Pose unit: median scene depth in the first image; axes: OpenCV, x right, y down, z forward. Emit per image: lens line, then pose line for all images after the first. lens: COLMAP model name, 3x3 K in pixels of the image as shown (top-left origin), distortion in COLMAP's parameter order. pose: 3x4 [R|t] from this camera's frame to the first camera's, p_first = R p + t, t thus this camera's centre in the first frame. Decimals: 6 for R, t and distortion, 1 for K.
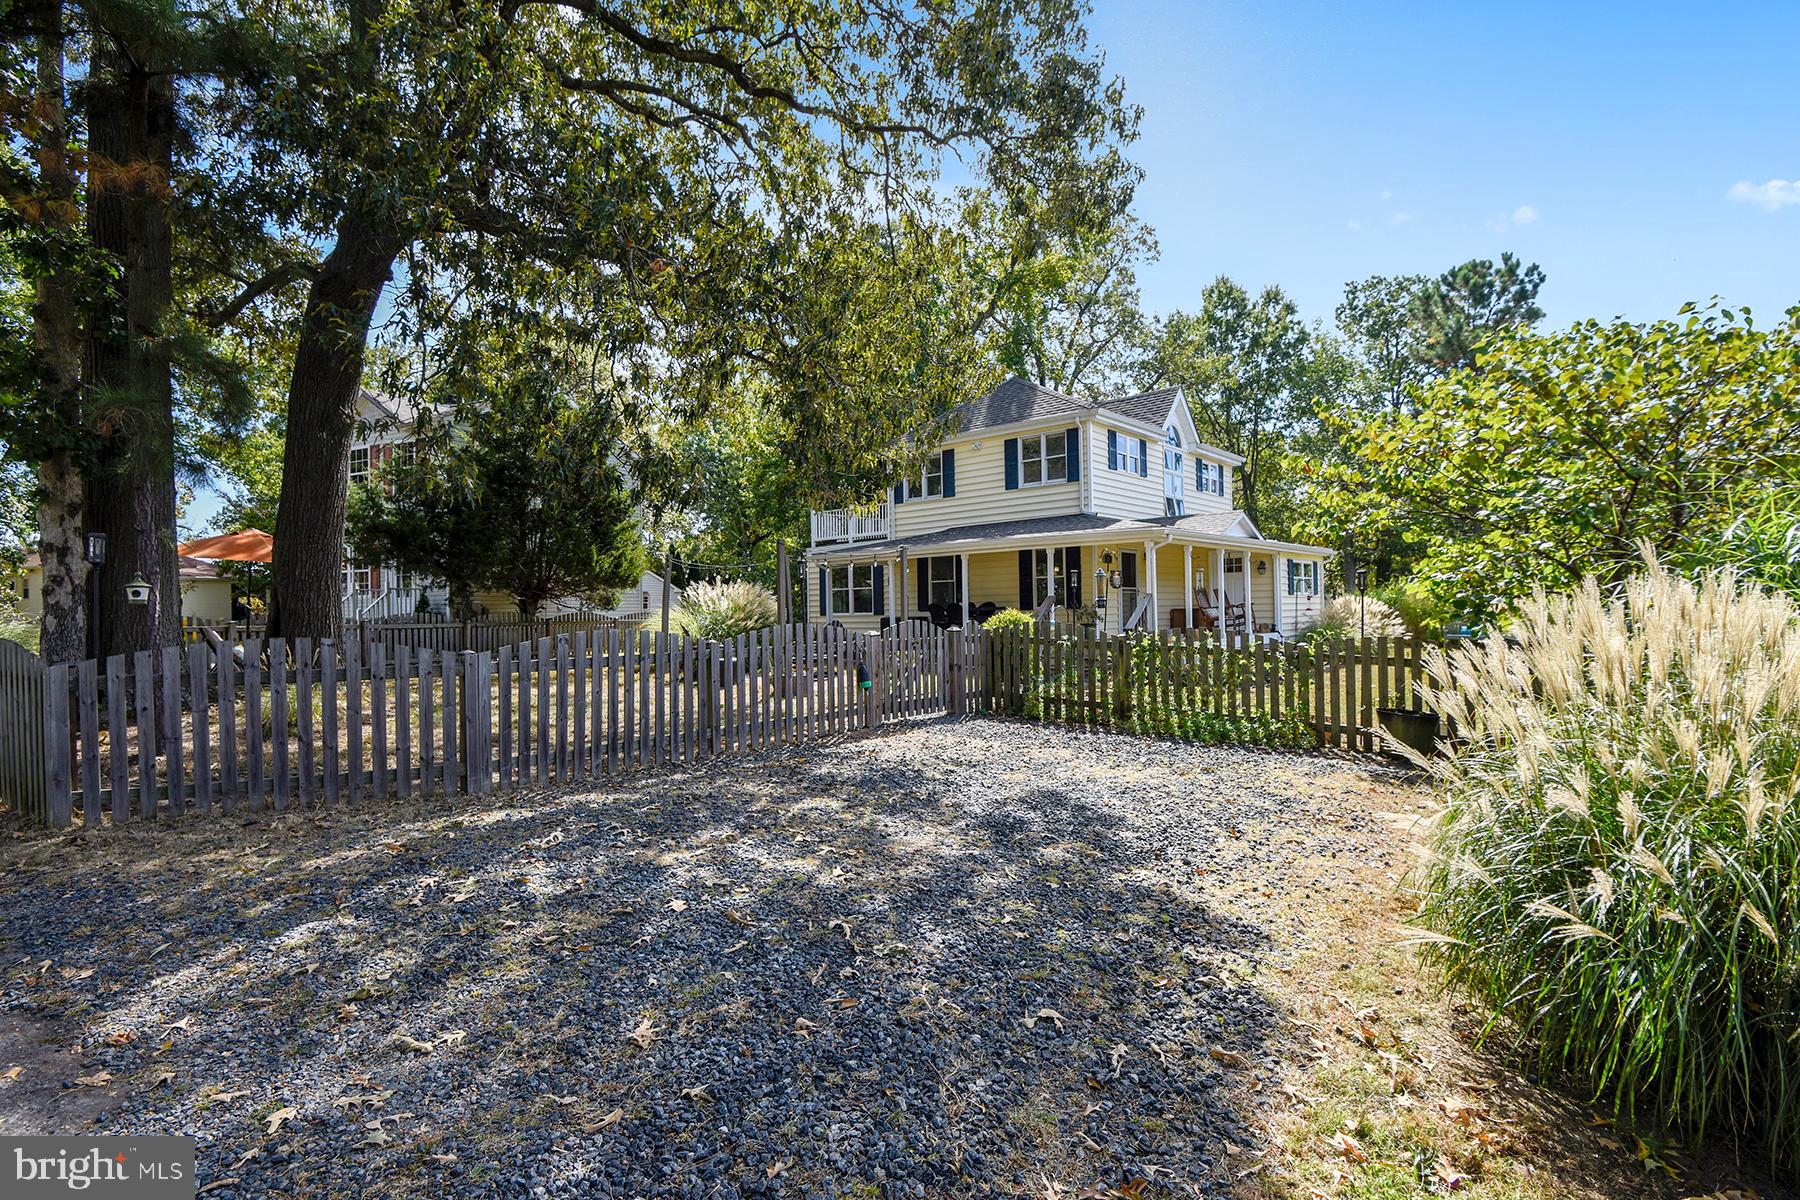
lens RADIAL K [[837.3, 0, 900.0], [0, 837.3, 600.0], [0, 0, 1]] dist [0.021416, -0.021669]
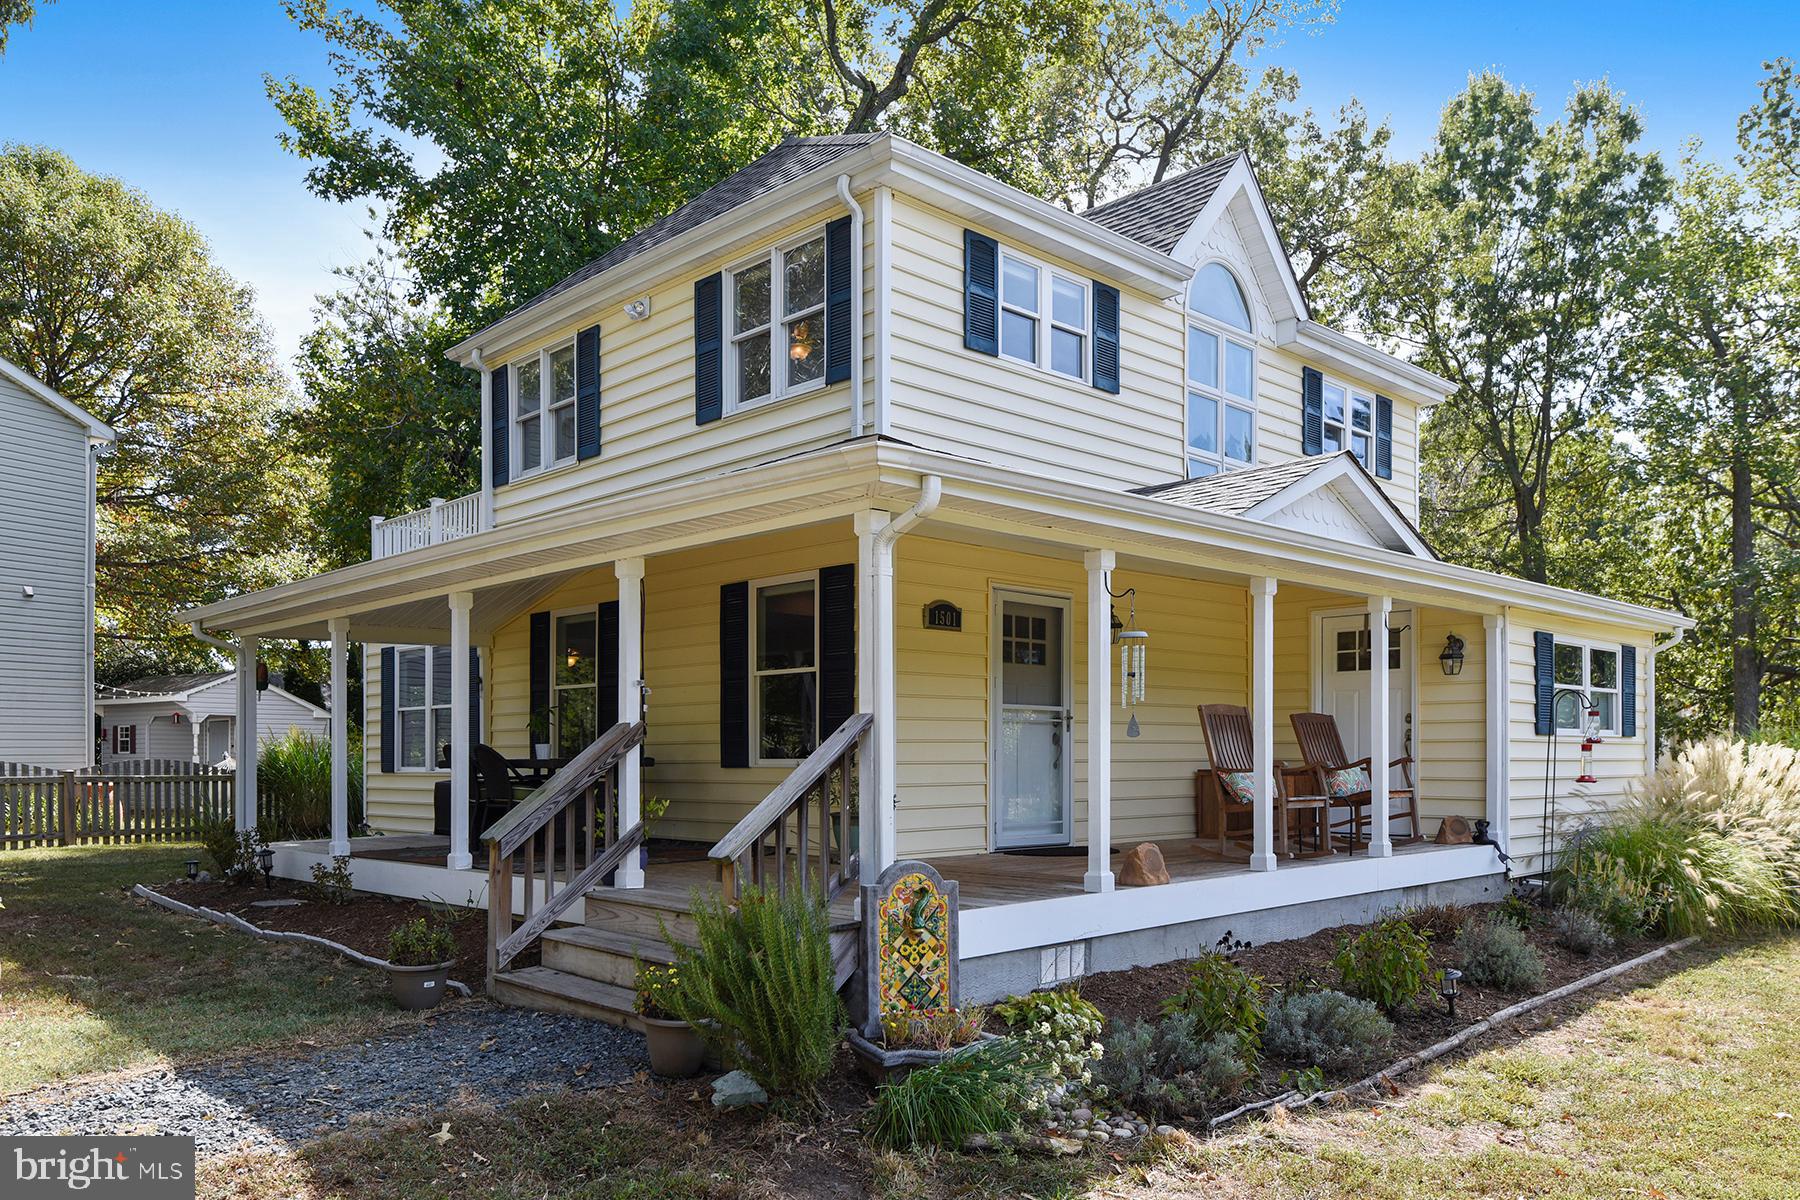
lens RADIAL K [[1308.6, 0, 904.3], [0, 1308.6, 736.3], [0, 0, 1]] dist [0.030759, 0.000686]
pose [[0.996265, 0.014290, -0.085157, 0.253738], [-0.014463, 0.999894, -0.001415, -0.002351], [0.085128, 0.002641, 0.996367, 0.449925]]
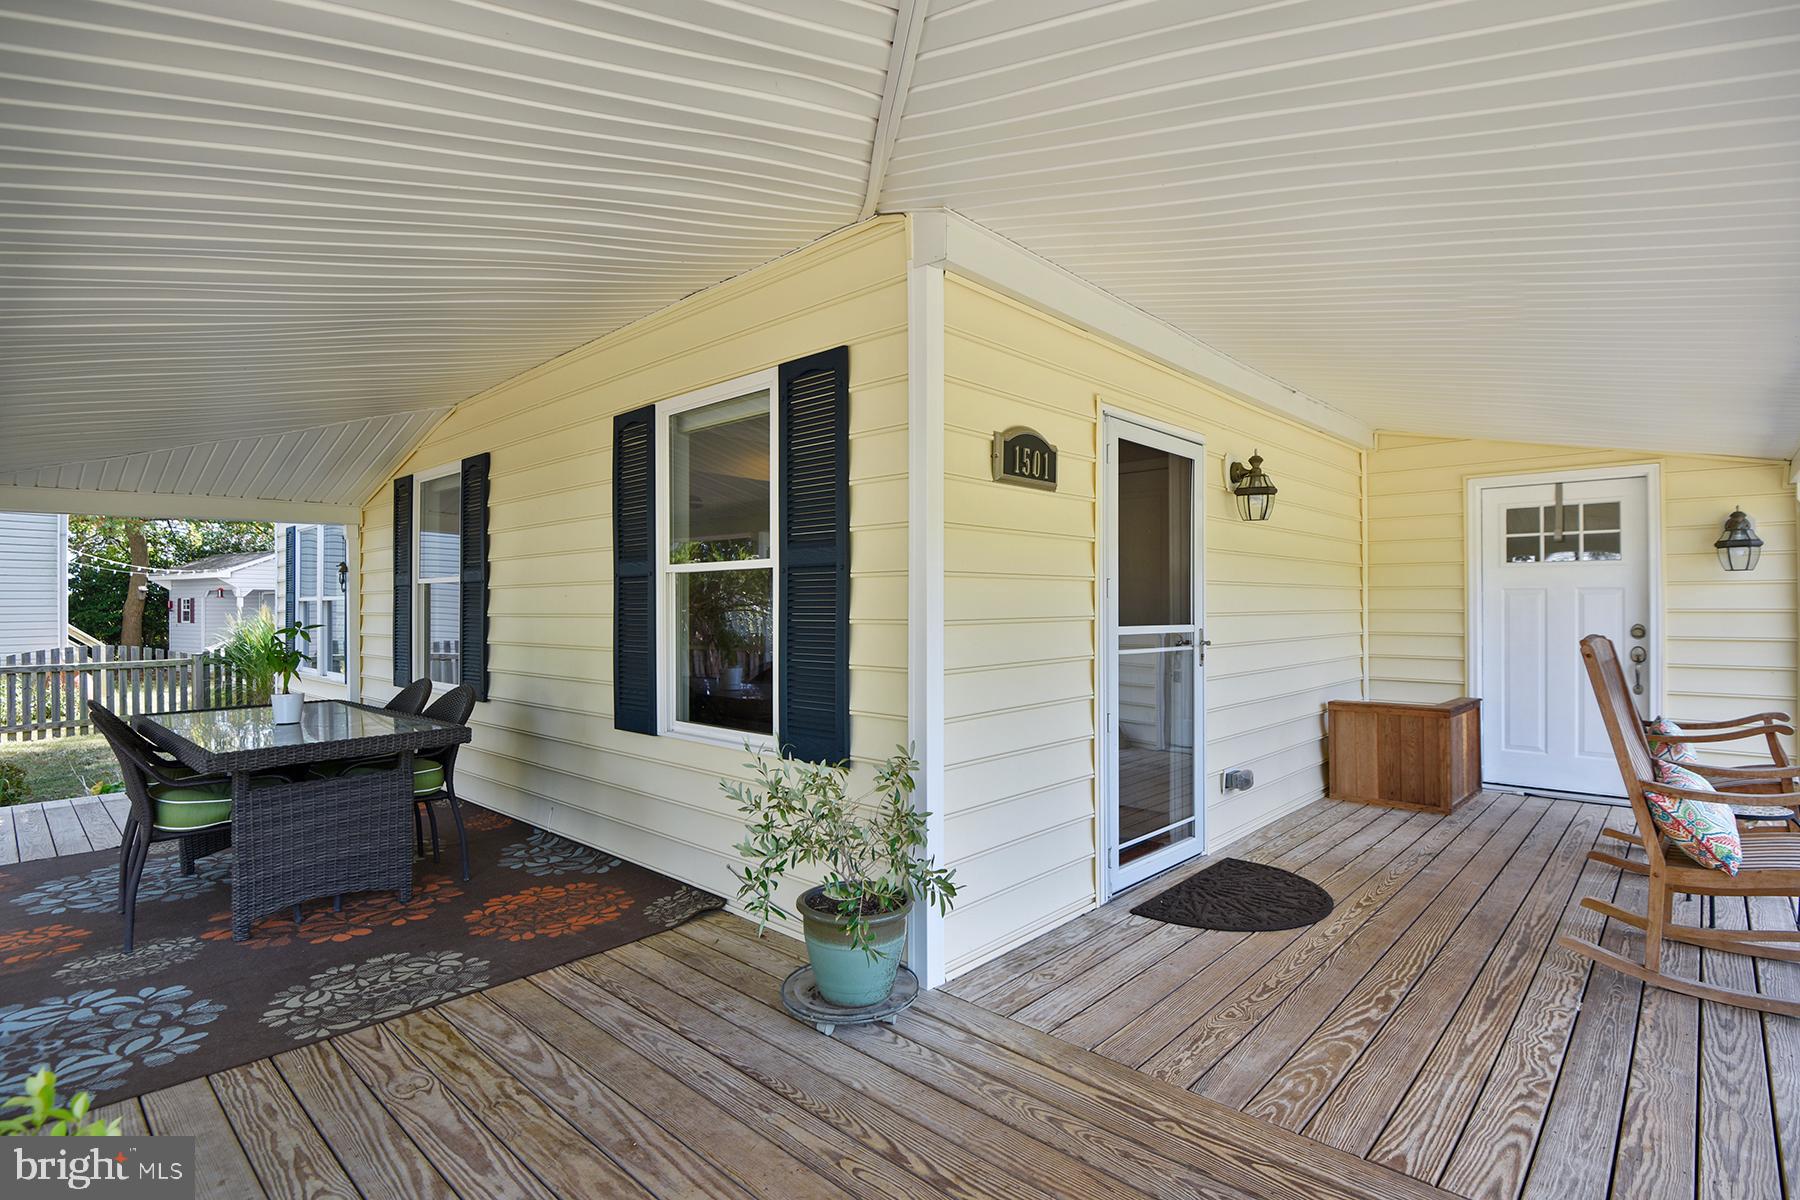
lens RADIAL K [[876.1, 0, 915.2], [0, 876.1, 585.1], [0, 0, 1]] dist [-0.010969, -0.010162]
pose [[0.999716, 0.013954, -0.019340, 0.210783], [-0.014164, 0.999842, -0.010771, -0.021512], [0.019187, 0.011042, 0.999755, 0.759062]]
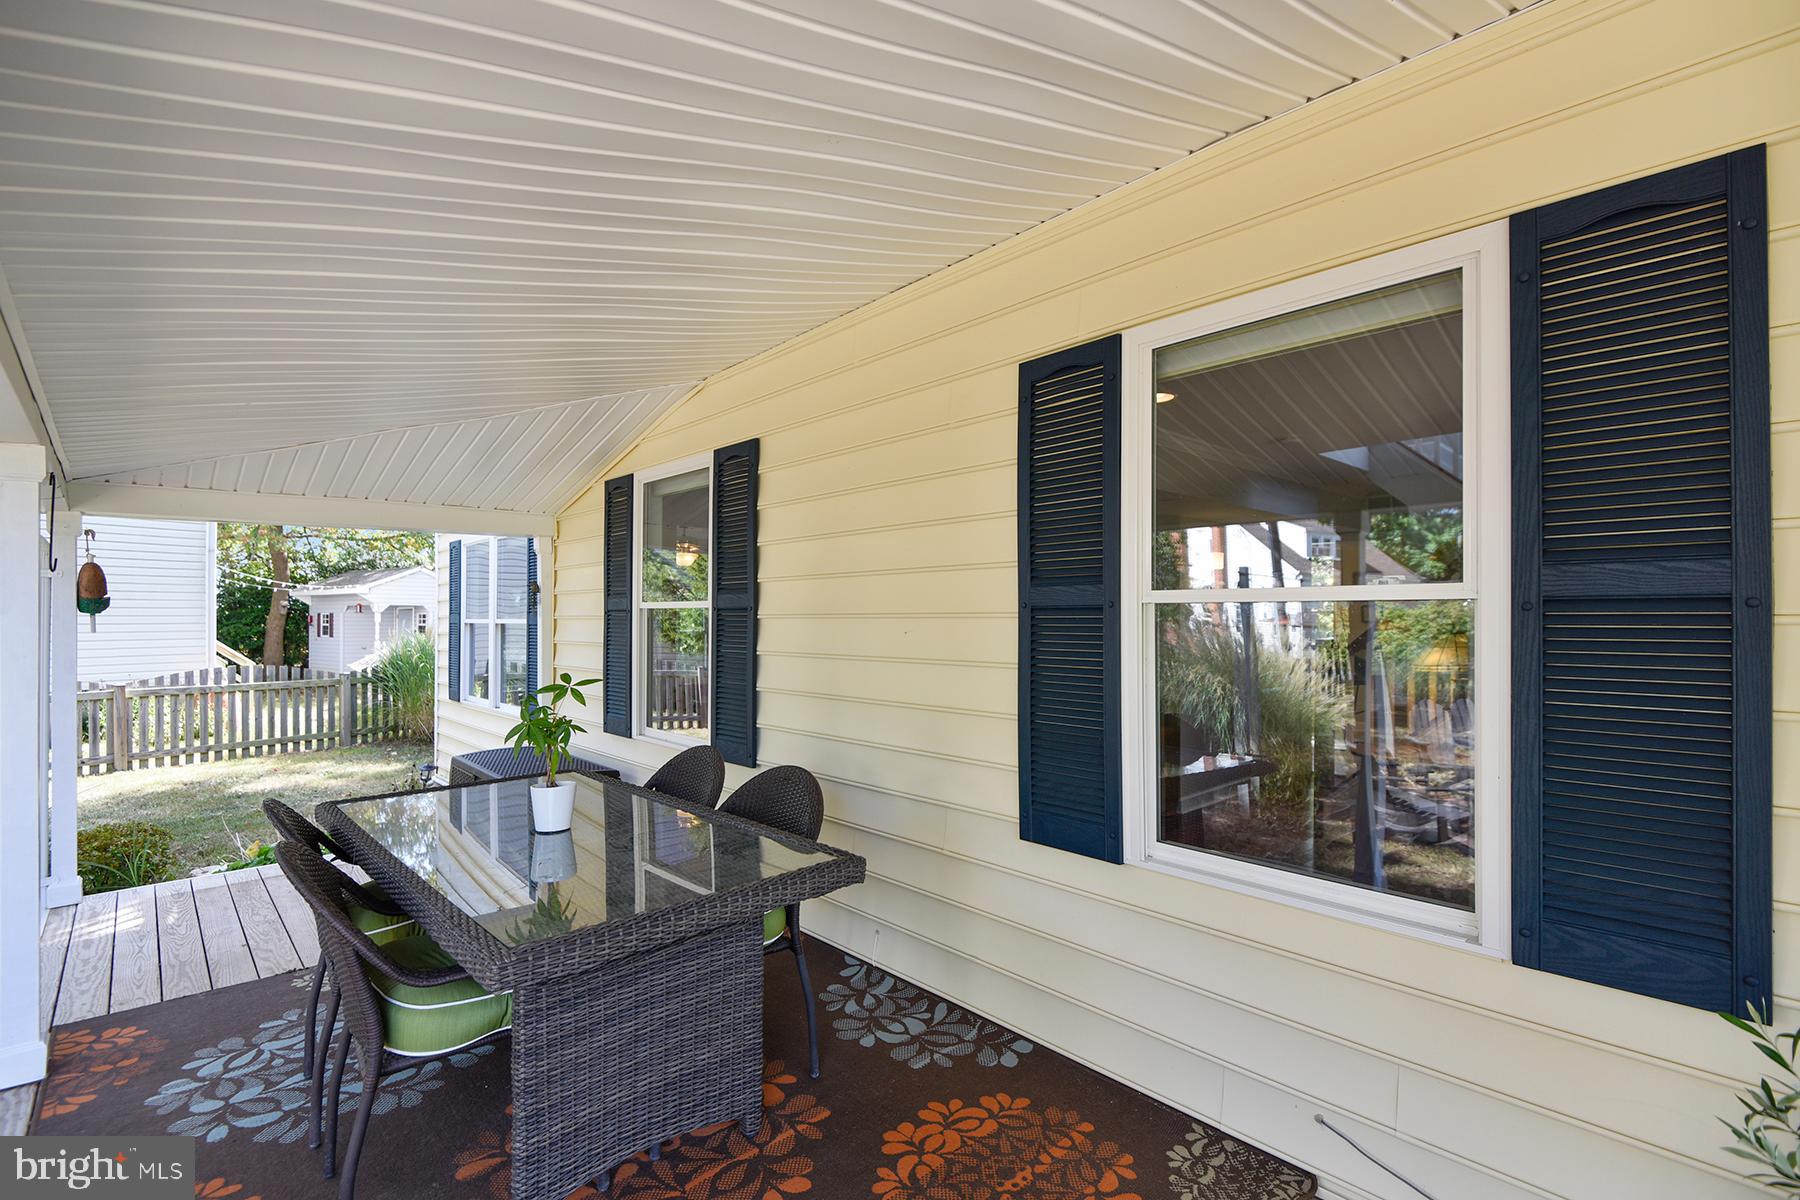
lens RADIAL K [[837.3, 0, 900.0], [0, 837.3, 600.0], [0, 0, 1]] dist [0.021416, -0.021669]
pose [[0.993501, 0.016770, -0.112582, 0.132723], [-0.017877, 0.999801, -0.008831, -0.024414], [0.112412, 0.010786, 0.993603, 0.831709]]
